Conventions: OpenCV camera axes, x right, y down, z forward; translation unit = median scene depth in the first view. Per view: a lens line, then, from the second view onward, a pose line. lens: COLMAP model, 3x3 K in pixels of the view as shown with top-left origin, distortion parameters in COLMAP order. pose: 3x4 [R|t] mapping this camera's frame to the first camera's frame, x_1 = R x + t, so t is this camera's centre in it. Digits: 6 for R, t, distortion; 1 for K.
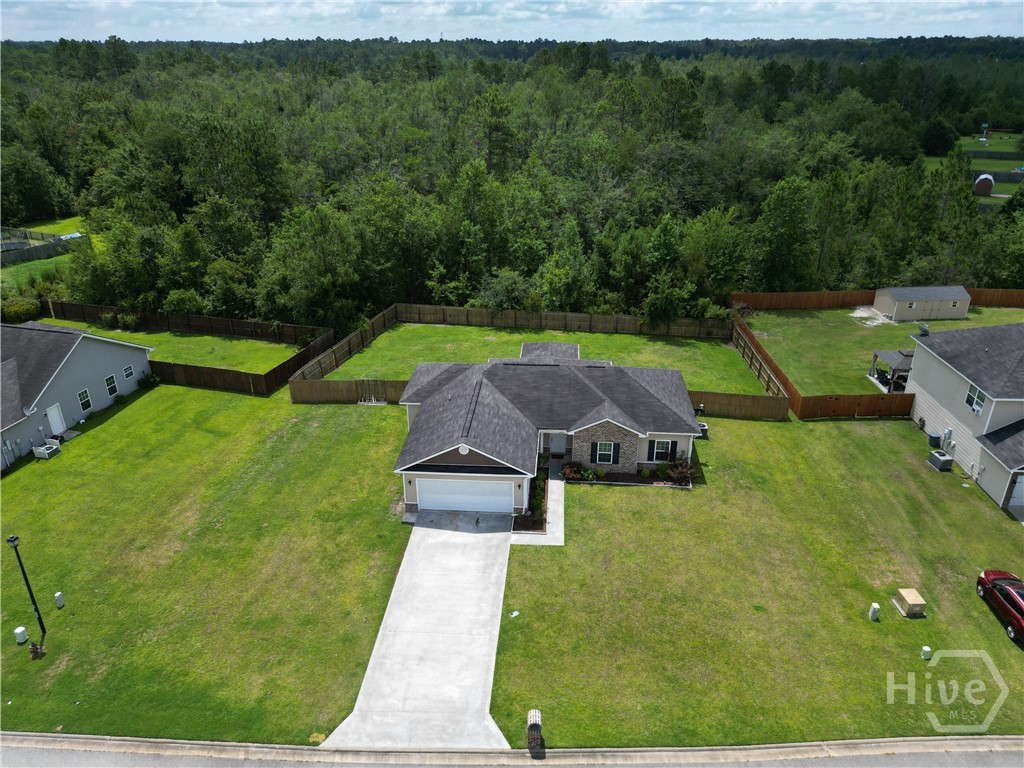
lens RADIAL K [[719.6, 0, 509.0], [0, 719.6, 378.4], [0, 0, 1]] dist [0.076458, -0.077117]
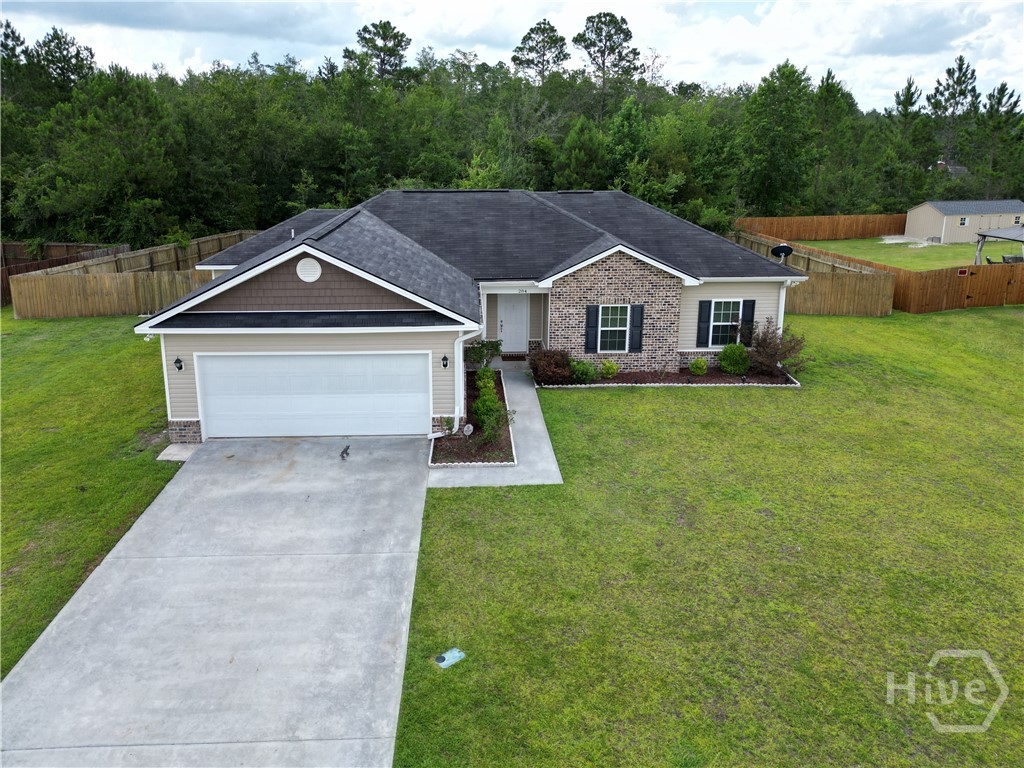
lens RADIAL K [[744.9, 0, 475.3], [0, 744.9, 319.4], [0, 0, 1]] dist [0.059591, -0.052656]
pose [[0.995953, -0.023299, 0.086803, -0.004428], [0.039313, 0.981453, -0.187626, 0.189658], [-0.080822, 0.190279, 0.978397, 0.513573]]
